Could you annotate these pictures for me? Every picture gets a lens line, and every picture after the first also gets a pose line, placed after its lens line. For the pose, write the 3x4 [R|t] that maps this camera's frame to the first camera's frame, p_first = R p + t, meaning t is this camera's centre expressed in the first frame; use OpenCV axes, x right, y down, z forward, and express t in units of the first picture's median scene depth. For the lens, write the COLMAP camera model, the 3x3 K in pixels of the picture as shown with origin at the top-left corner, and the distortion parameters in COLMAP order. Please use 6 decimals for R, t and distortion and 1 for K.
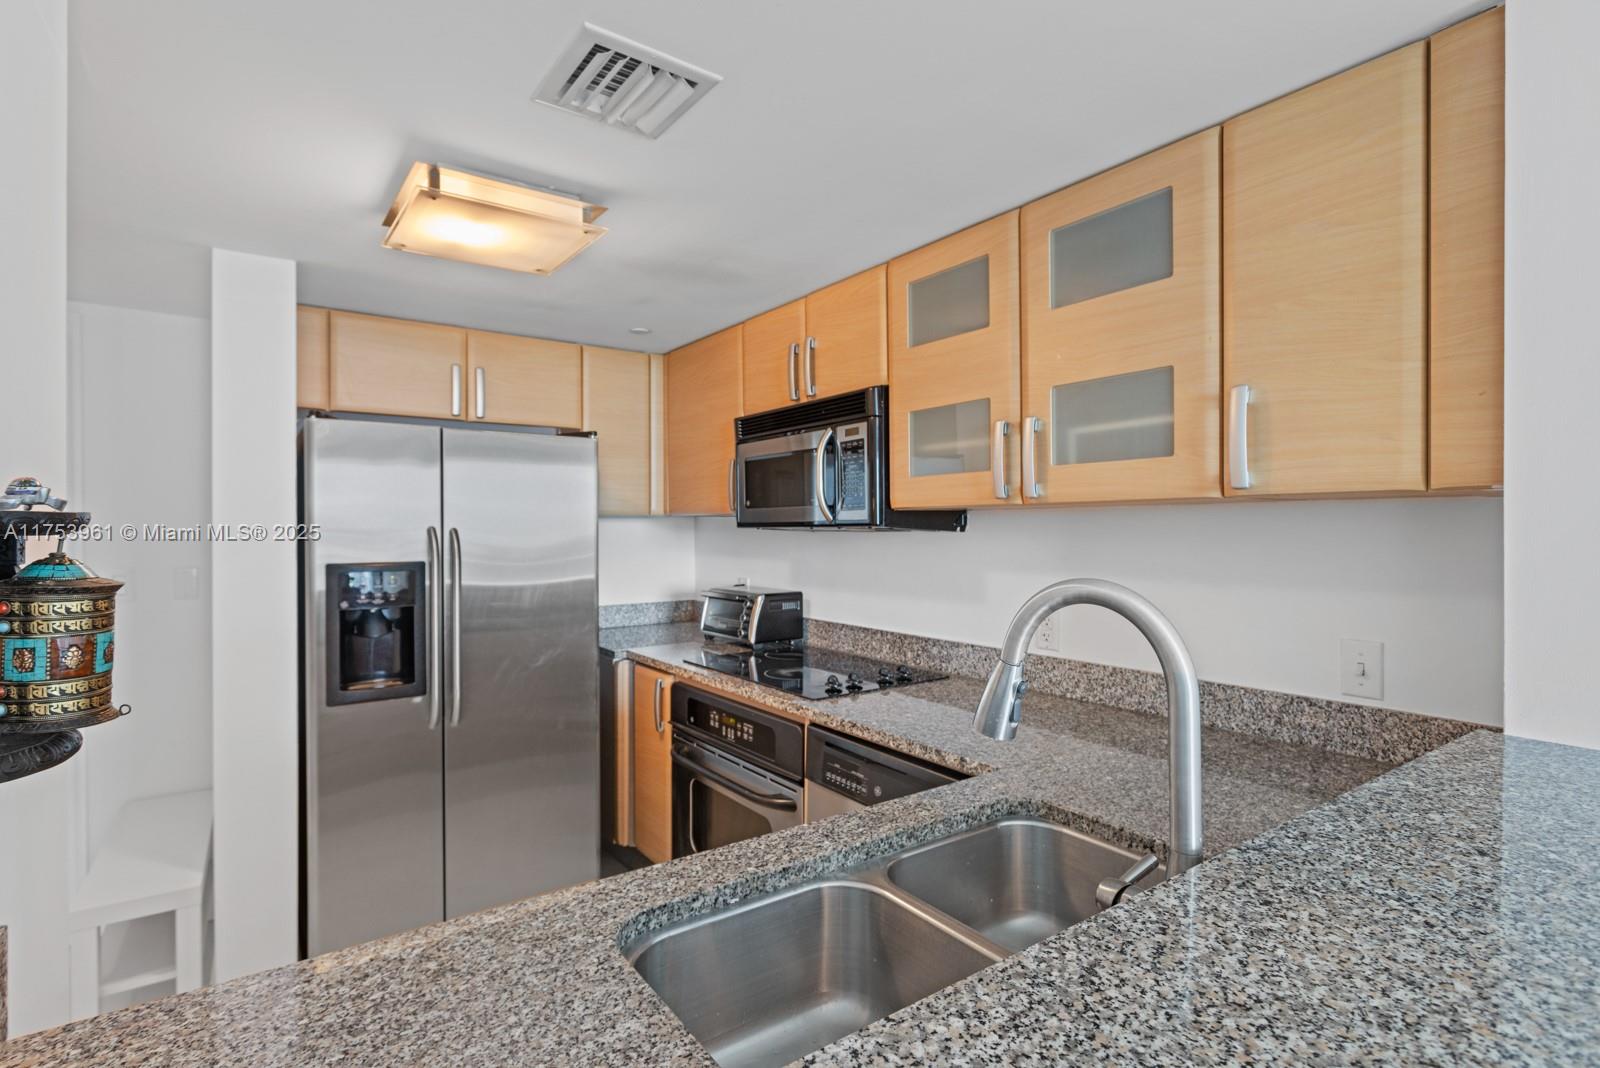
lens RADIAL K [[777.2, 0, 774.2], [0, 777.2, 532.7], [0, 0, 1]] dist [0.003114, -0.000183]
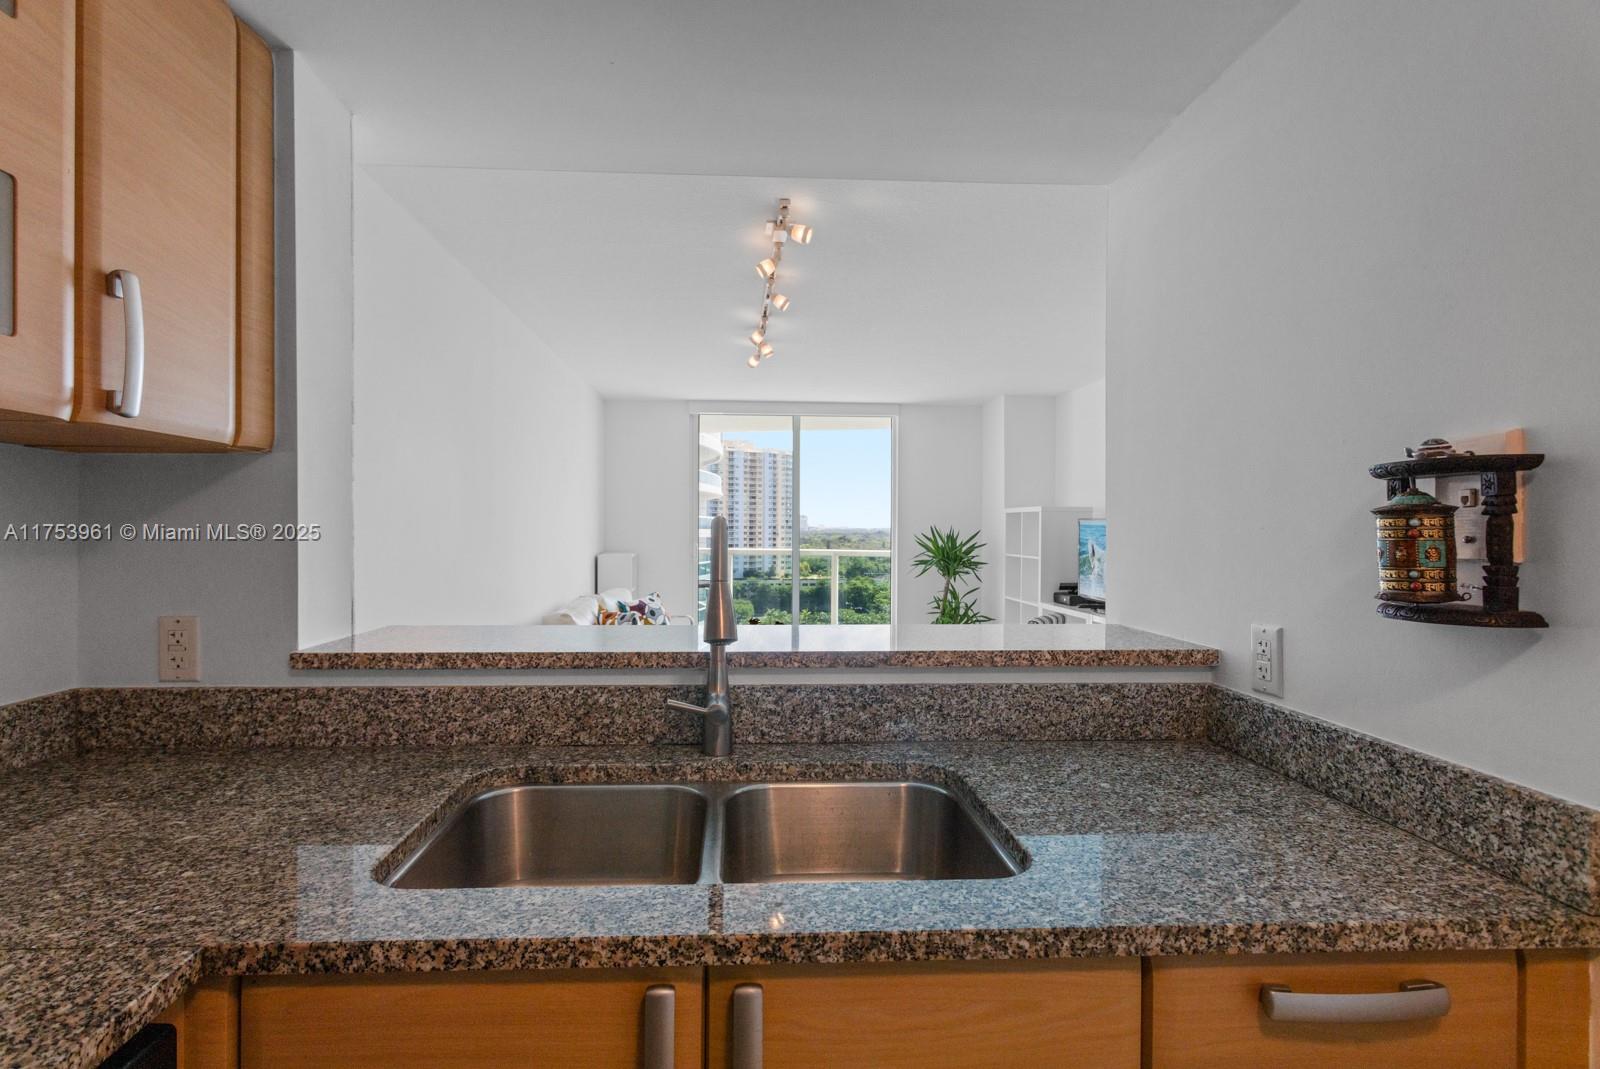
lens RADIAL K [[761.7, 0, 777.1], [0, 761.7, 525.4], [0, 0, 1]] dist [0.002327, 0.001515]
pose [[-0.857287, -0.001527, 0.514836, -0.173654], [0.000776, 0.999991, 0.004257, 0.025085], [-0.514838, 0.004049, -0.857278, 0.813381]]
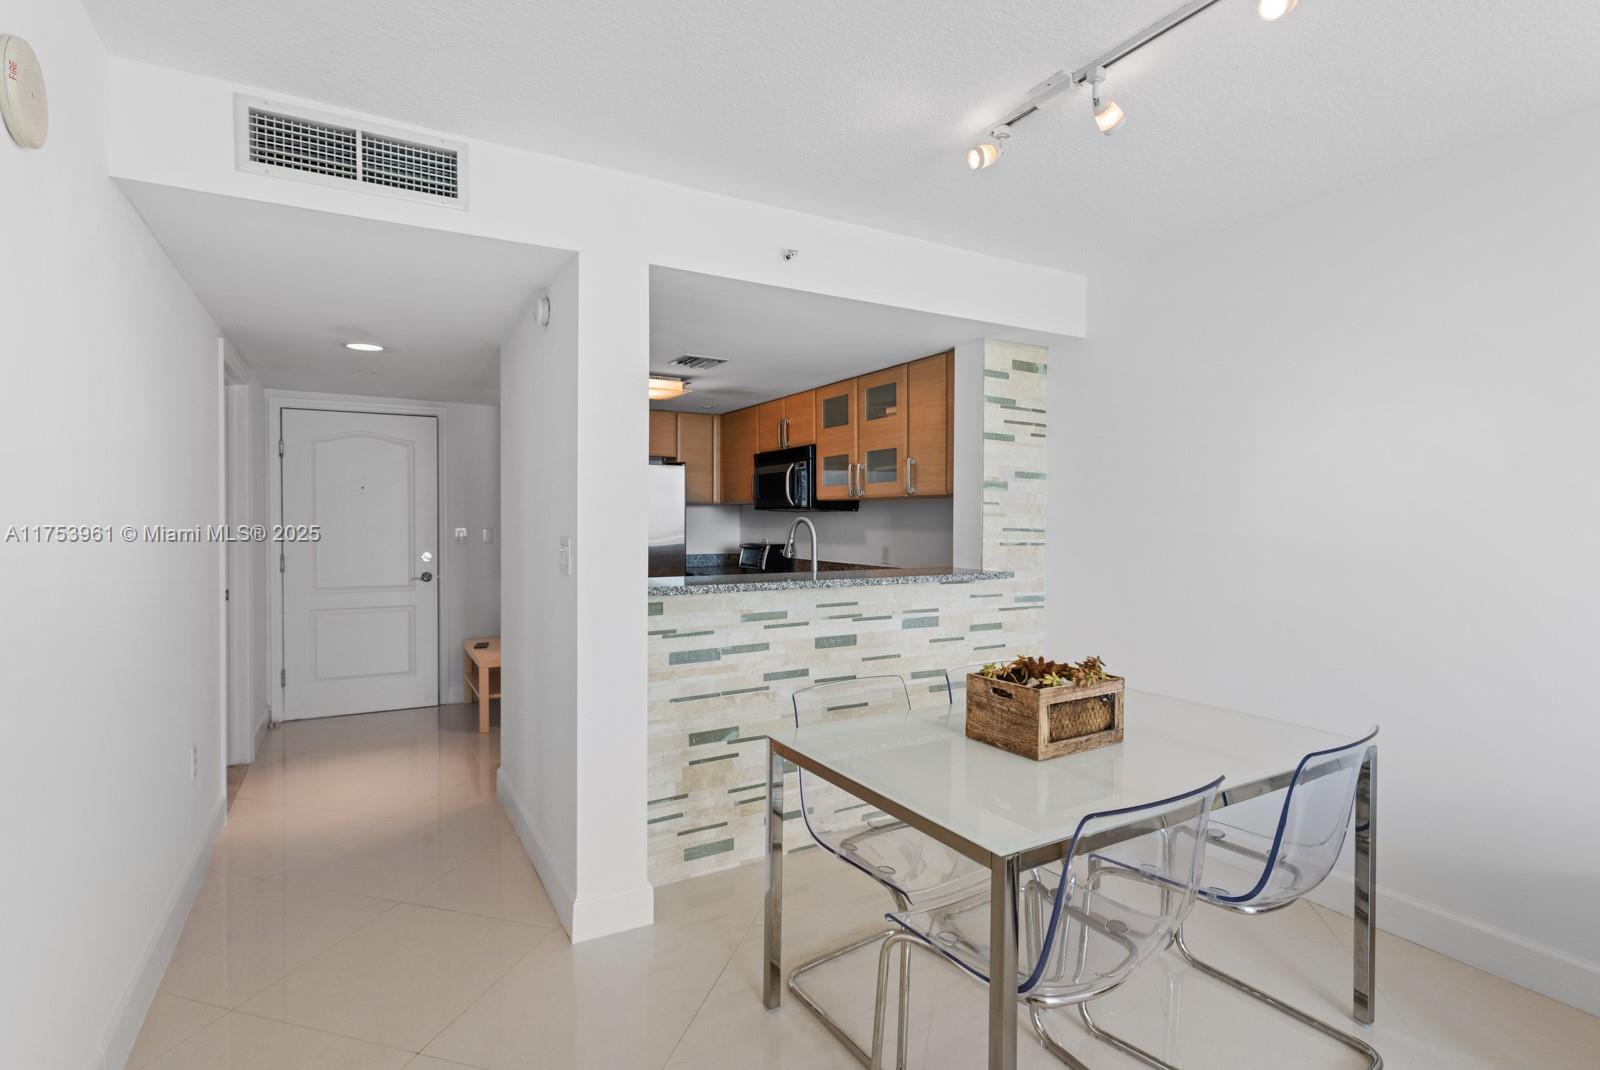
lens RADIAL K [[777.2, 0, 774.2], [0, 777.2, 533.7], [0, 0, 1]] dist [0.003114, -0.000183]
pose [[0.995156, 0.005190, -0.098166, 0.242524], [-0.003806, 0.999891, 0.014289, 0.032075], [0.098230, -0.013846, 0.995067, -1.190801]]
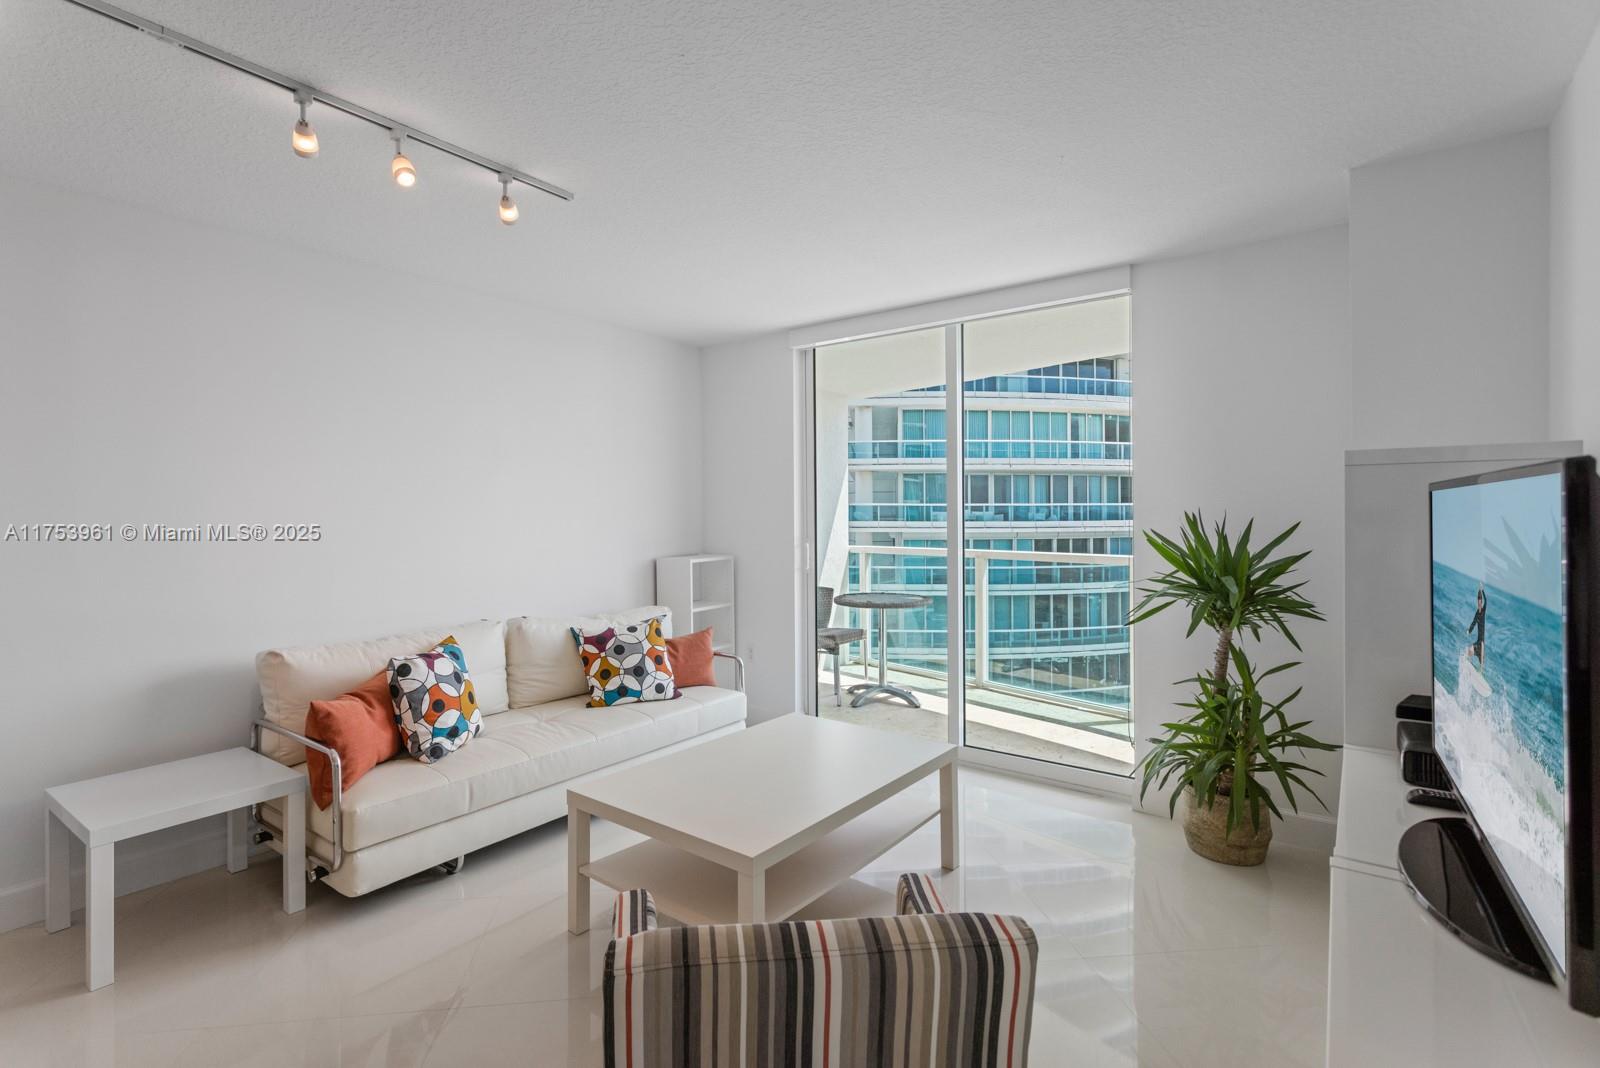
lens RADIAL K [[757.5, 0, 773.1], [0, 757.5, 522.1], [0, 0, 1]] dist [0.001016, 0.000923]
pose [[-0.306845, -0.002201, 0.951757, -0.217278], [0.013607, 0.999885, 0.006699, 0.037387], [-0.951662, 0.015006, -0.306780, -0.938786]]
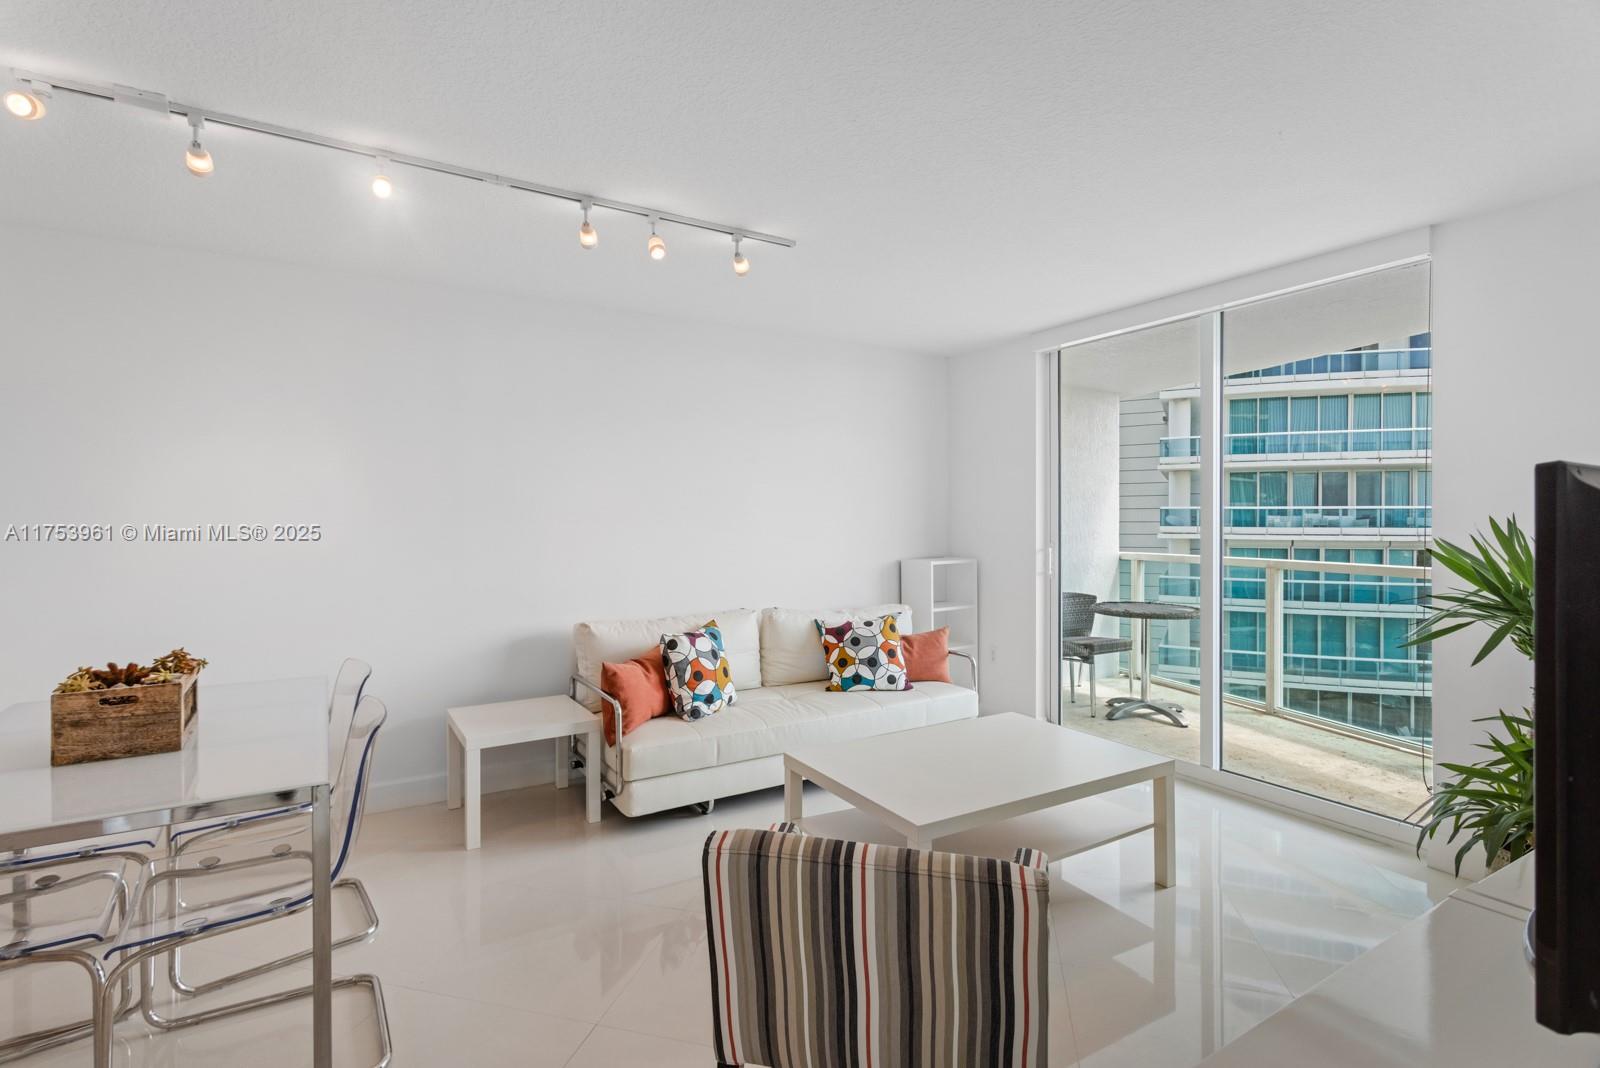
lens RADIAL K [[752.0, 0, 779.2], [0, 752.0, 535.7], [0, 0, 1]] dist [-0.000256, 0.000416]
pose [[0.070299, -0.016026, 0.997397, -0.352995], [0.009555, 0.999836, 0.015391, 0.038583], [-0.997480, 0.008448, 0.070441, -1.069639]]
